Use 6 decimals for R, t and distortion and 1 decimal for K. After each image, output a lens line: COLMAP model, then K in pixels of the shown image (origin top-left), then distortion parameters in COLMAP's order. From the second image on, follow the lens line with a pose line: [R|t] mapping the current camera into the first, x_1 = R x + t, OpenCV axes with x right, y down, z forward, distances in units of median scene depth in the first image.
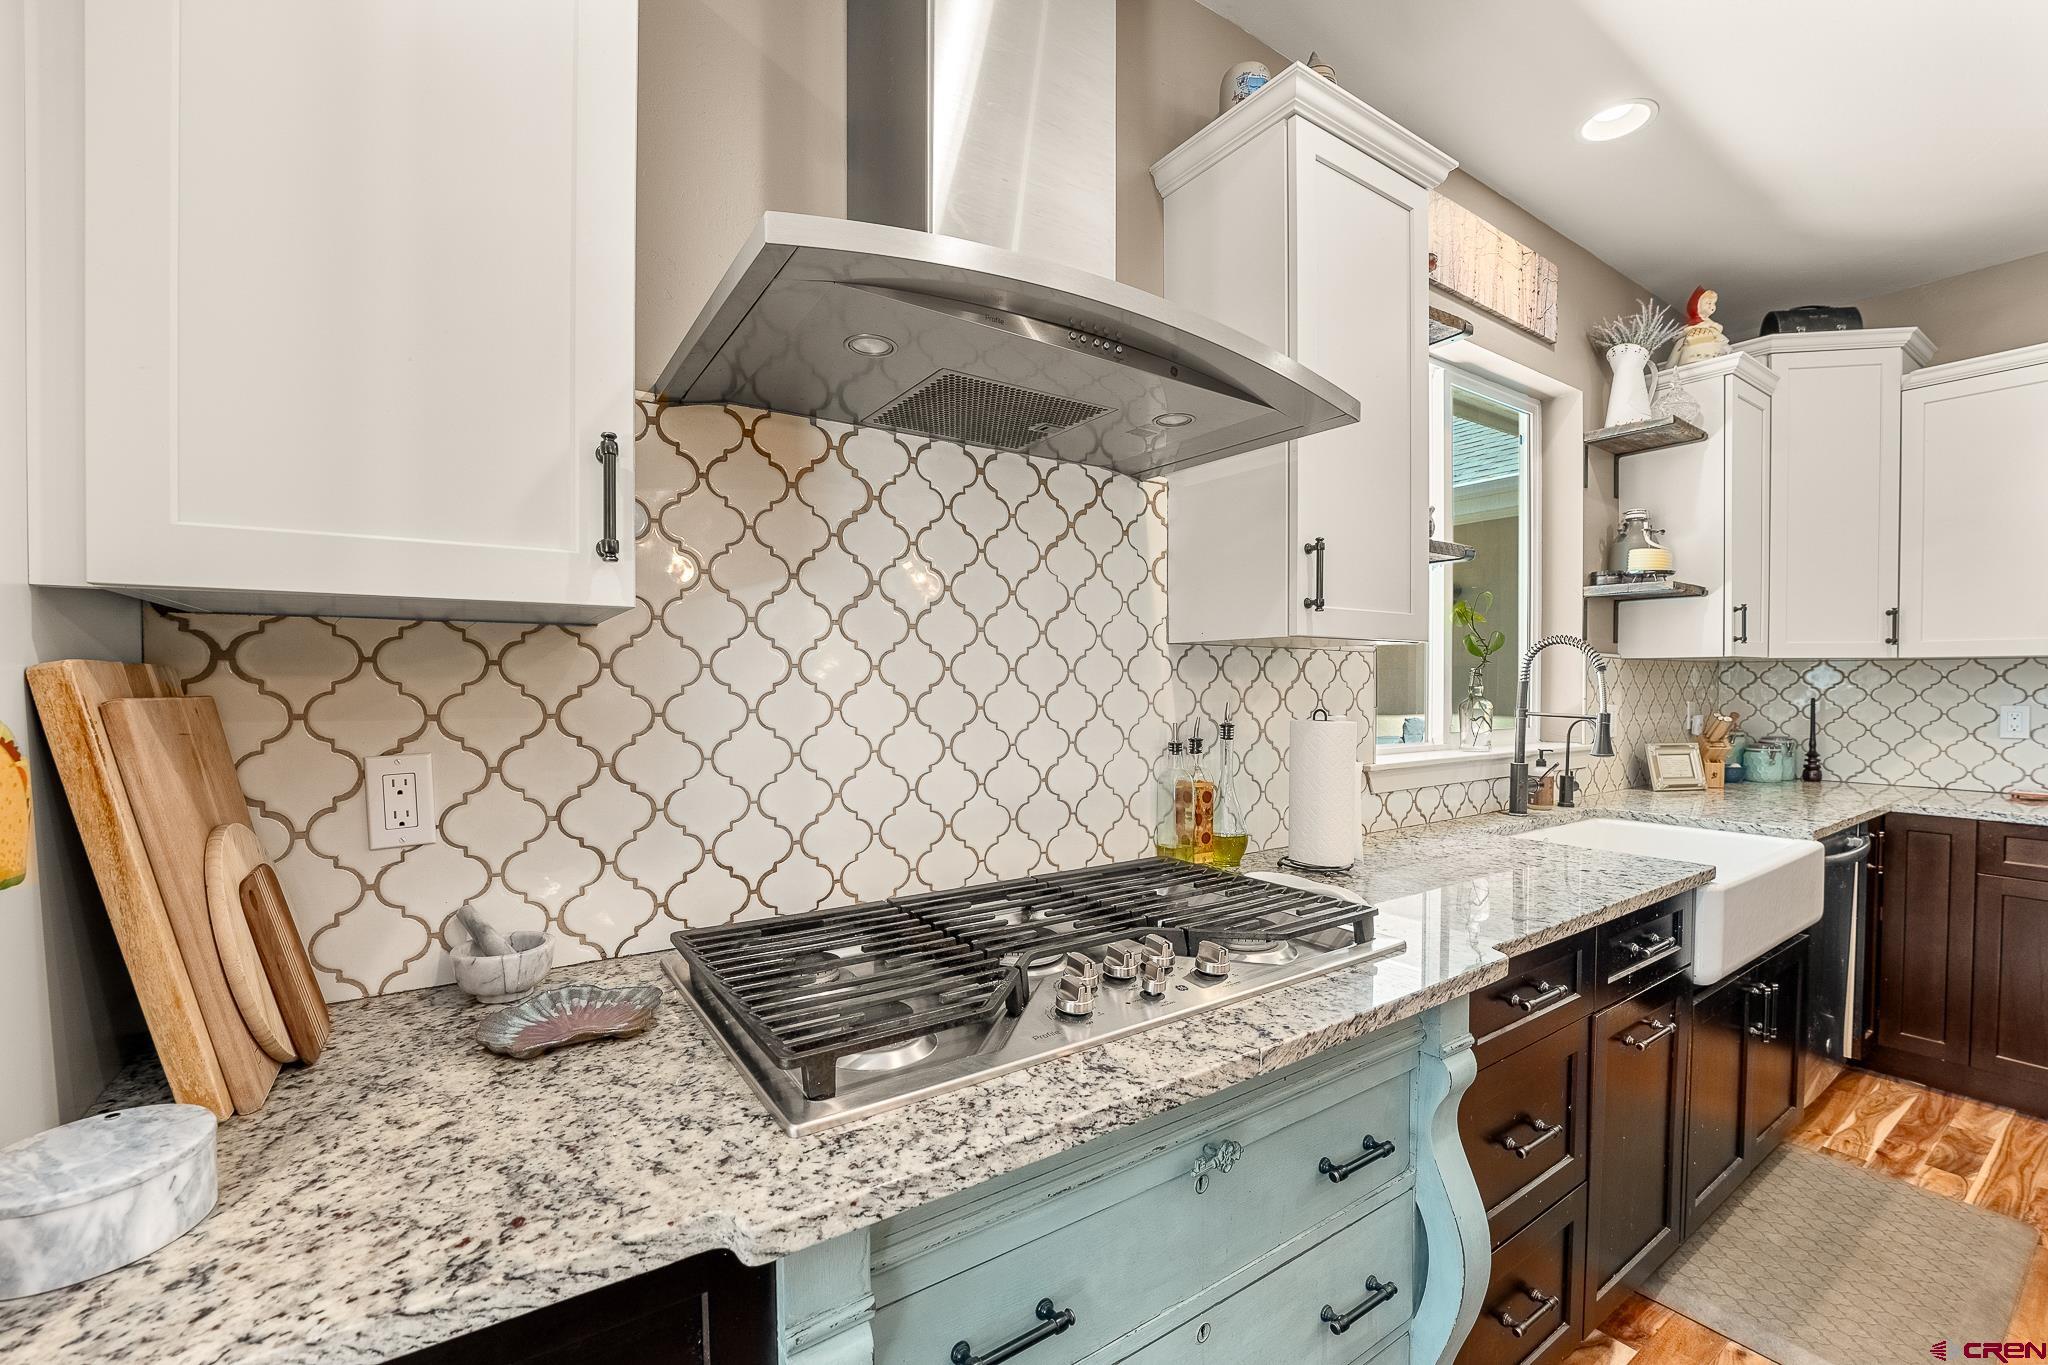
lens RADIAL K [[849.6, 0, 1013.8], [0, 849.6, 683.5], [0, 0, 1]] dist [-0.033516, 0.007129]
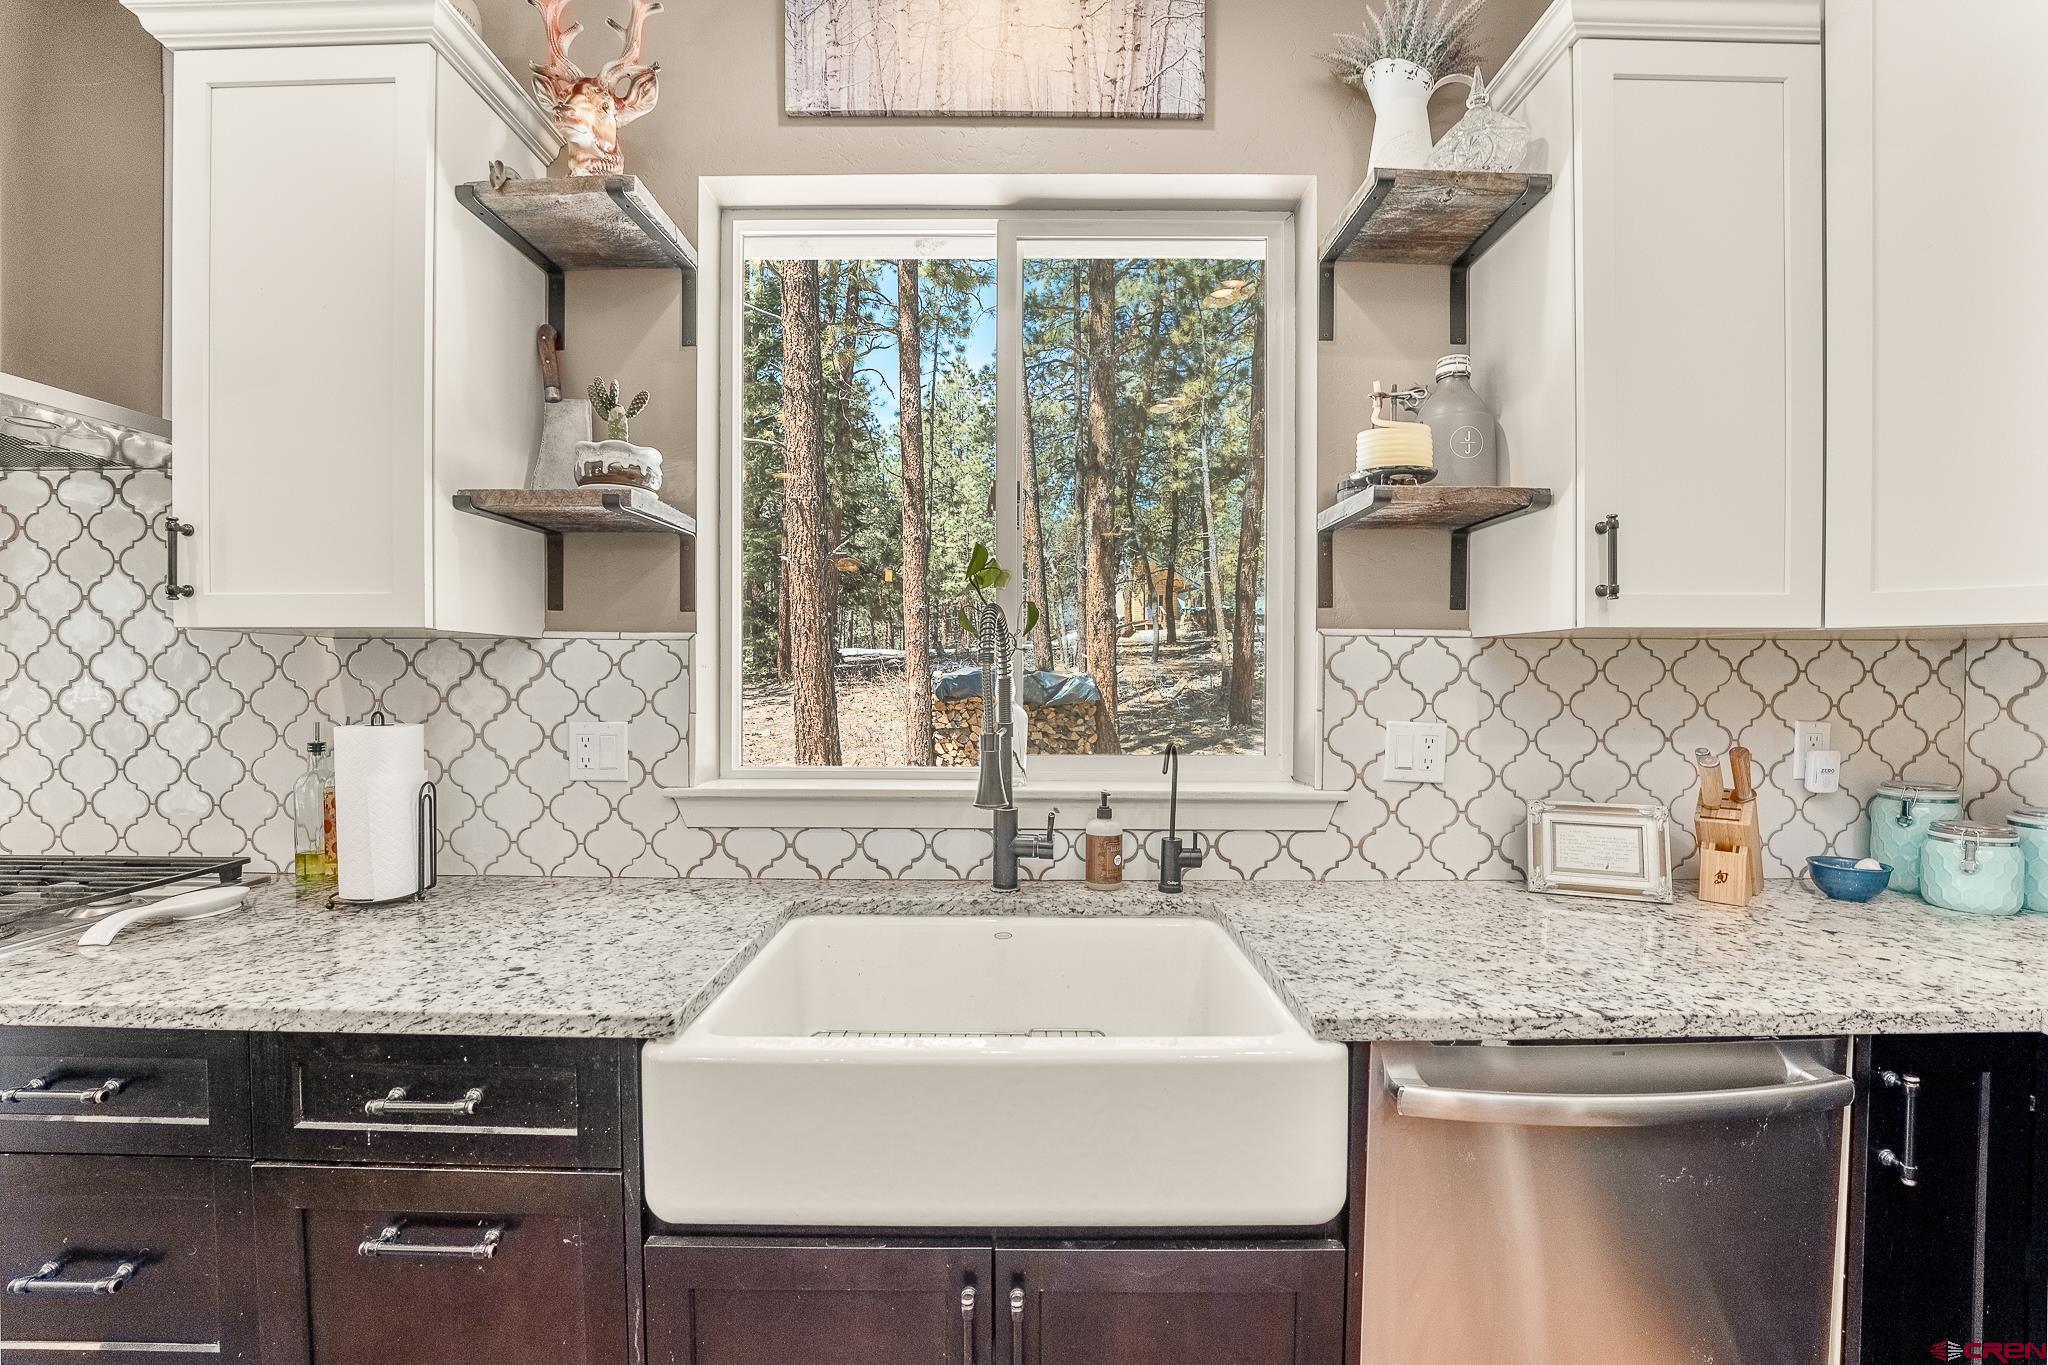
lens RADIAL K [[841.2, 0, 1026.5], [0, 841.2, 694.8], [0, 0, 1]] dist [-0.027406, 0.000649]
pose [[0.832308, 0.007738, -0.554260, 1.367279], [-0.004539, 0.999964, 0.007144, 0.005725], [0.554296, -0.003430, 0.832313, 0.675260]]
